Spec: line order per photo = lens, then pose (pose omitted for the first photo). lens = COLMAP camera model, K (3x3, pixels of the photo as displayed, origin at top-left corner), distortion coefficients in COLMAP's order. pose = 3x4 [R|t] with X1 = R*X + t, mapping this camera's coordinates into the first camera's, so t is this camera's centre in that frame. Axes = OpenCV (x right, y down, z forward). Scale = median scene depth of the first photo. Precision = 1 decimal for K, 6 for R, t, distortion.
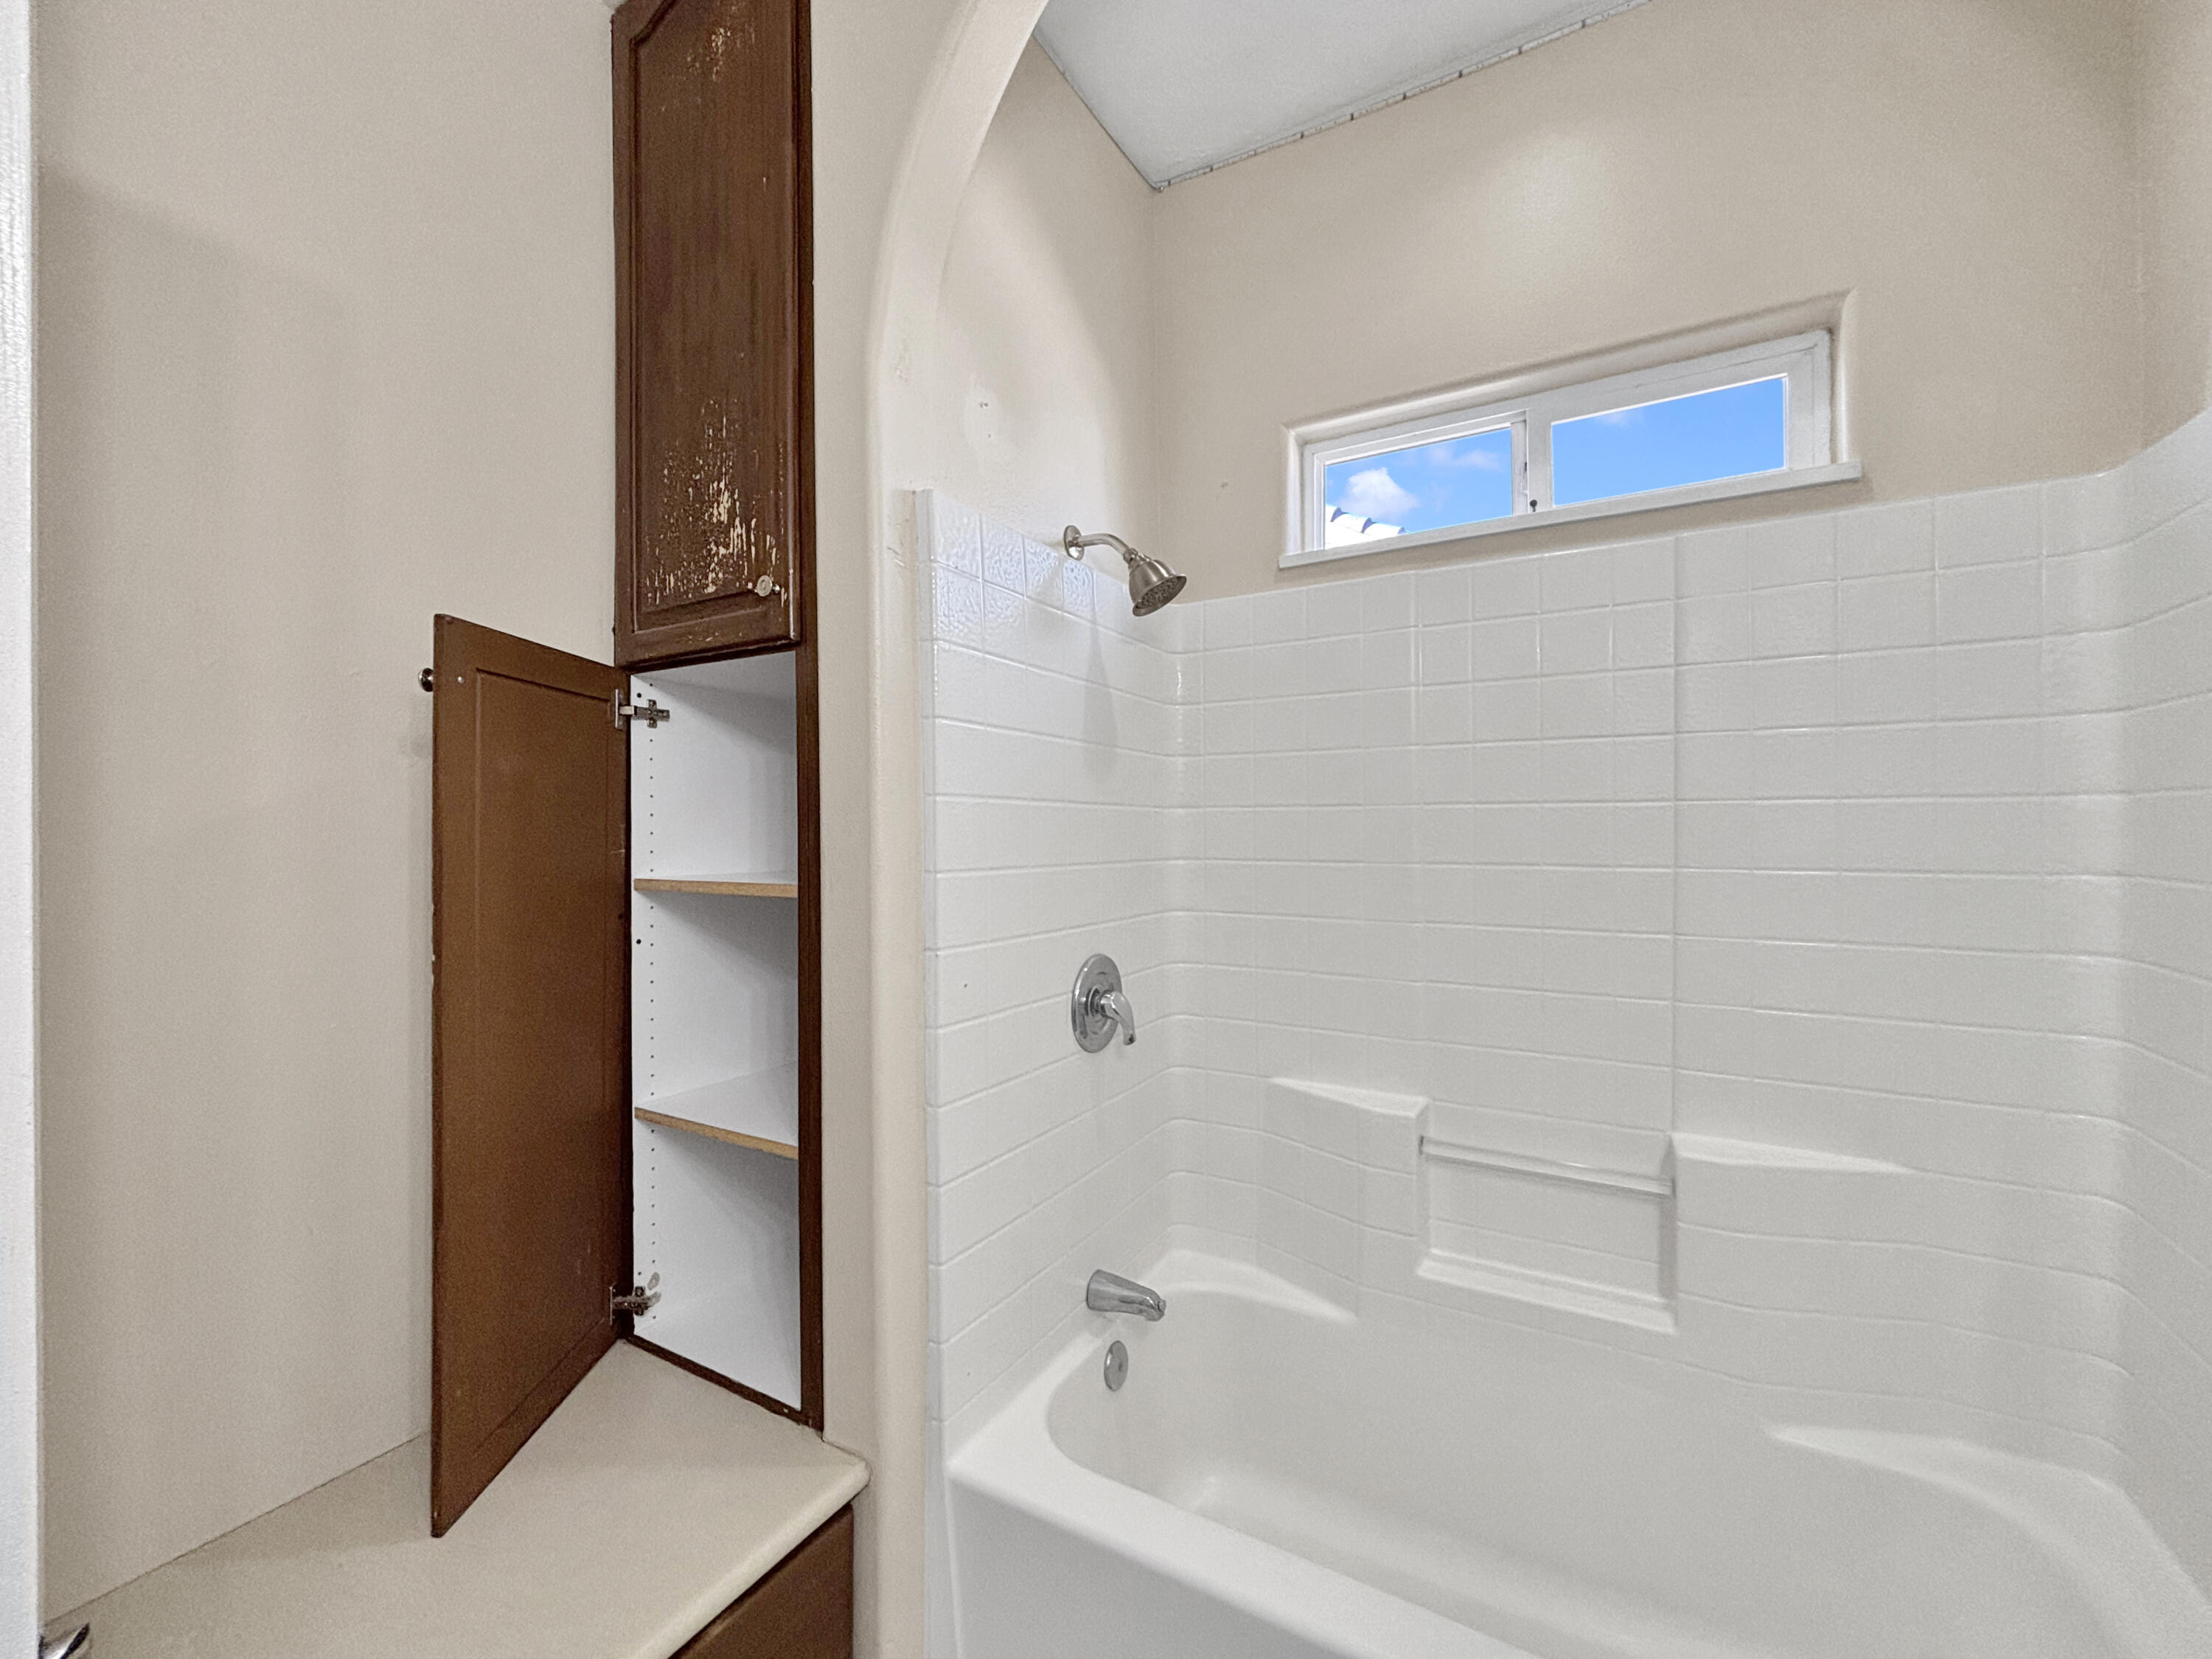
lens RADIAL K [[910.8, 0, 1099.6], [0, 910.8, 833.4], [0, 0, 1]] dist [0.001535, -0.000437]
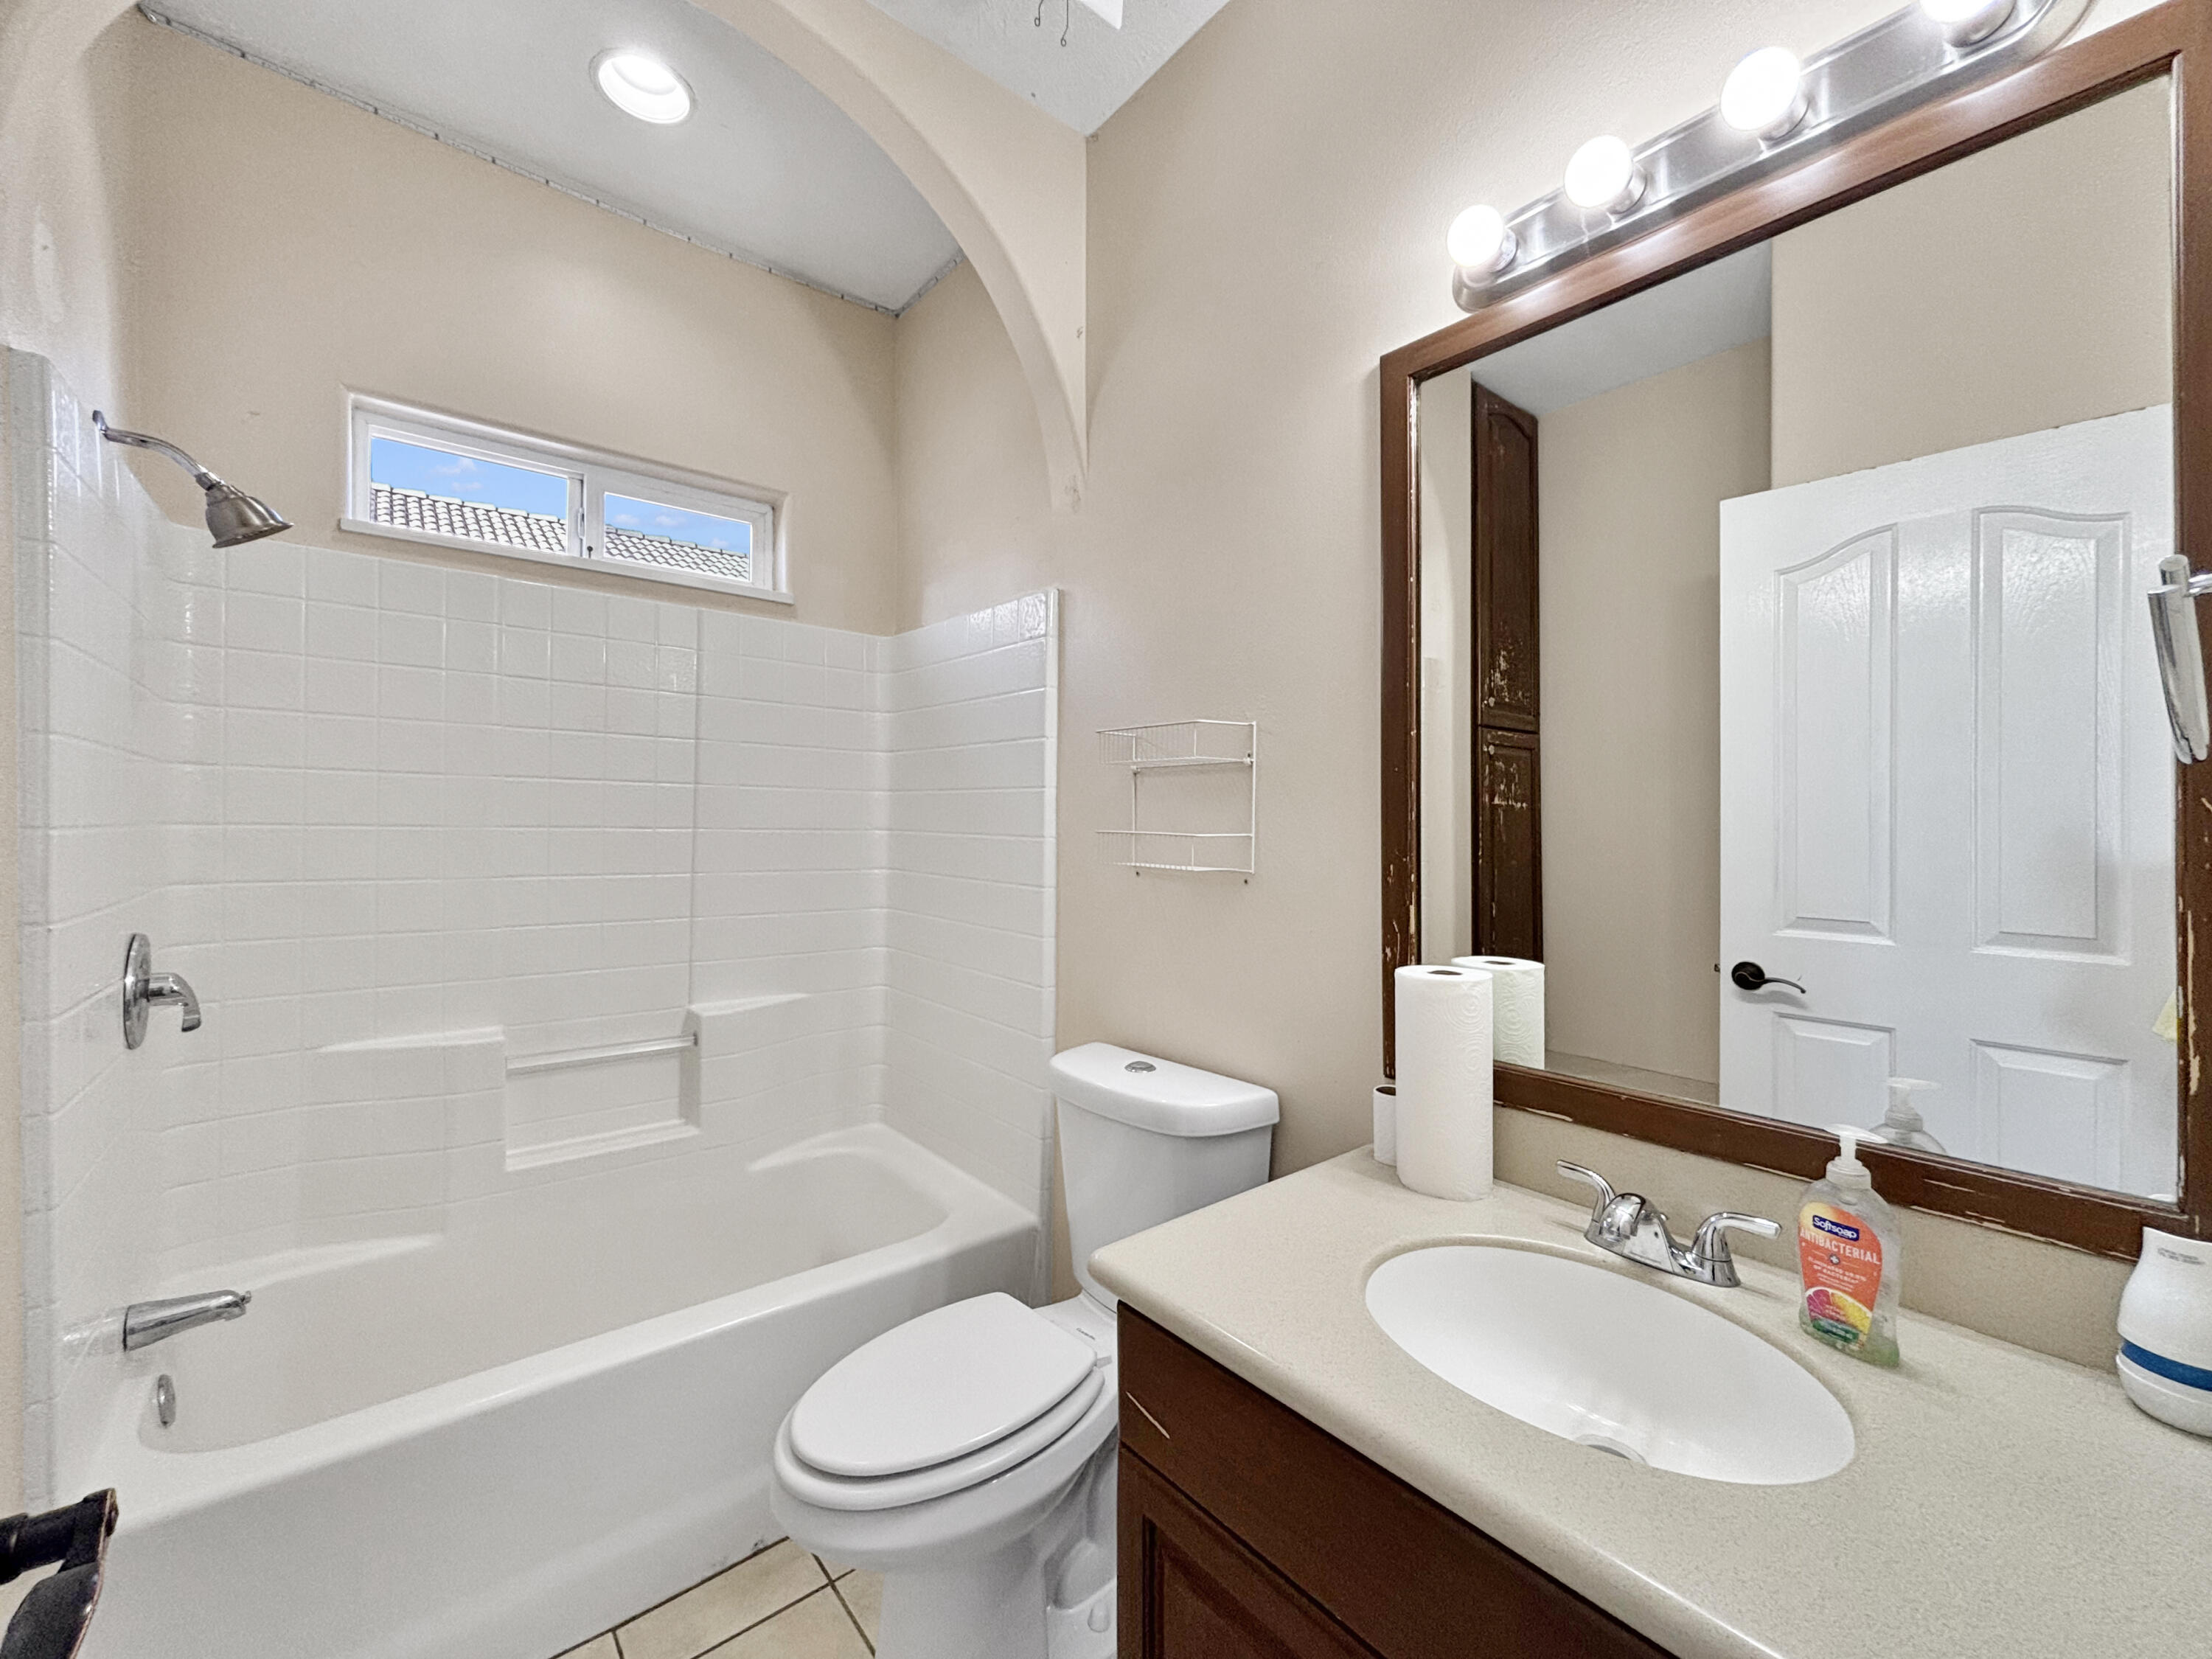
lens RADIAL K [[910.8, 0, 1111.7], [0, 910.8, 827.7], [0, 0, 1]] dist [0.001535, -0.000437]
pose [[0.334183, 0.003090, 0.942503, -0.545801], [-0.011934, 0.999928, 0.000953, 0.025733], [-0.942433, -0.011566, 0.334196, -0.149916]]
